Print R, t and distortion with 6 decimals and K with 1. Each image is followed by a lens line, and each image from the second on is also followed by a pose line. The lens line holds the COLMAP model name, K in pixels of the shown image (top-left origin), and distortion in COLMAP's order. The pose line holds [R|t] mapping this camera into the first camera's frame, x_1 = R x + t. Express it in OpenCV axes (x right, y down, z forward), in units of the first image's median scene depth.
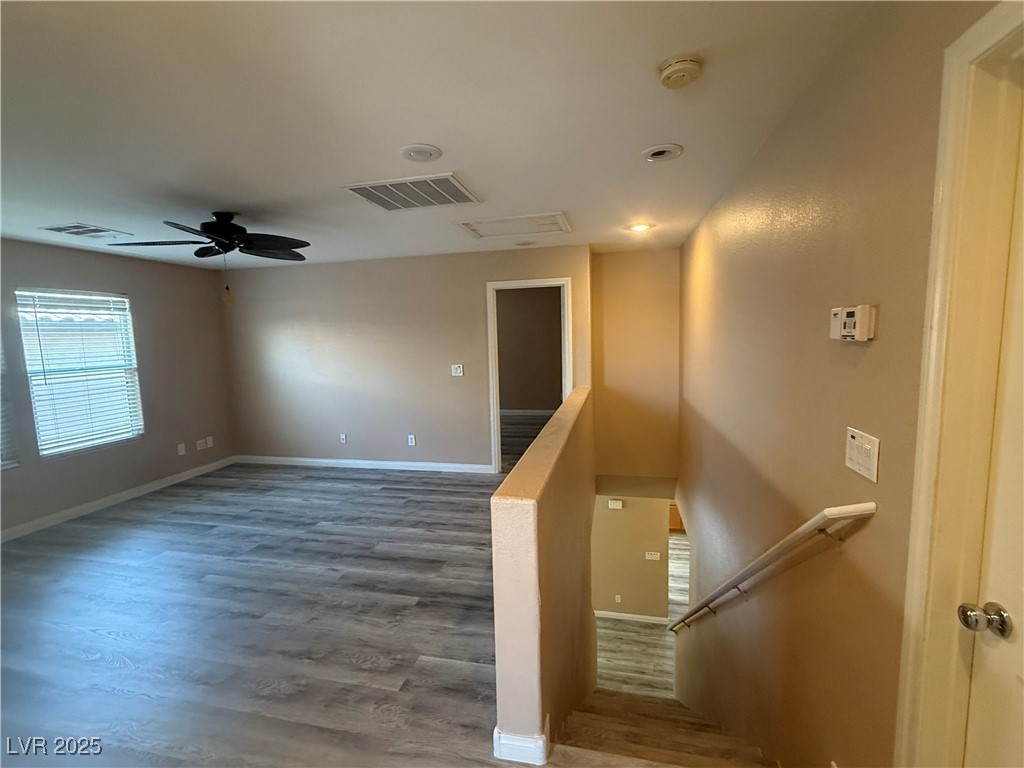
lens RADIAL K [[452.3, 0, 512.6], [0, 452.3, 384.9], [0, 0, 1]] dist [-0.001823, -0.000956]
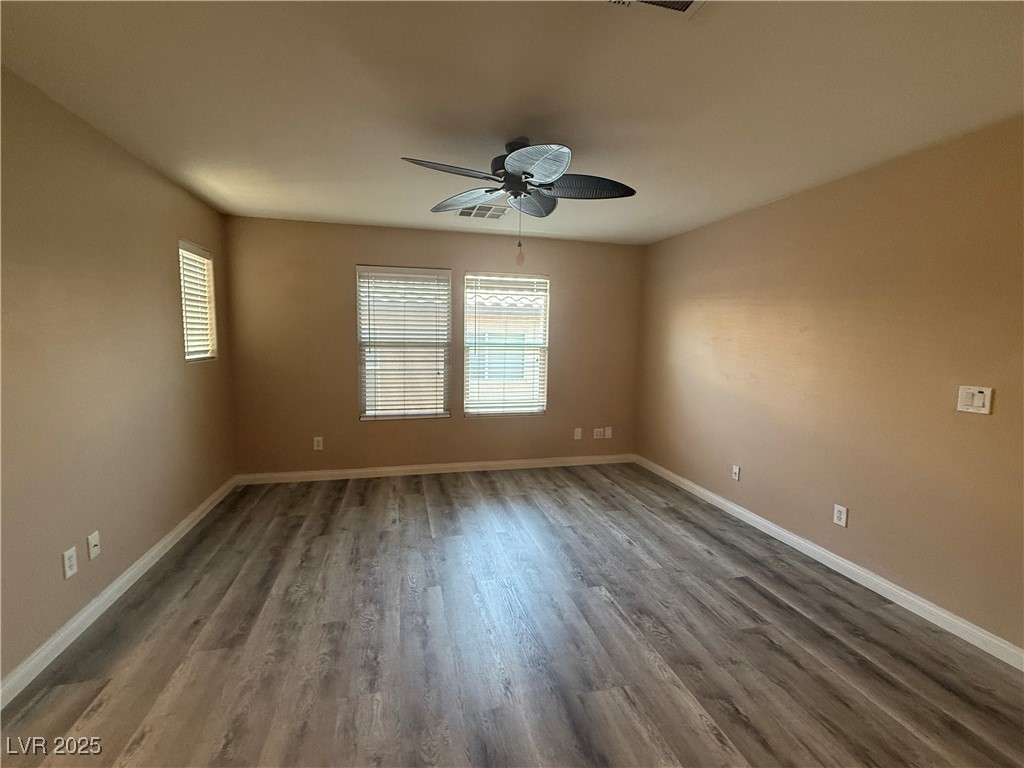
lens RADIAL K [[452.3, 0, 513.7], [0, 452.3, 384.6], [0, 0, 1]] dist [-0.001823, -0.000956]
pose [[0.455536, 0.132810, -0.880255, 0.057853], [-0.129281, 0.988196, 0.082193, -0.027674], [0.880780, 0.076359, 0.467329, 0.457288]]
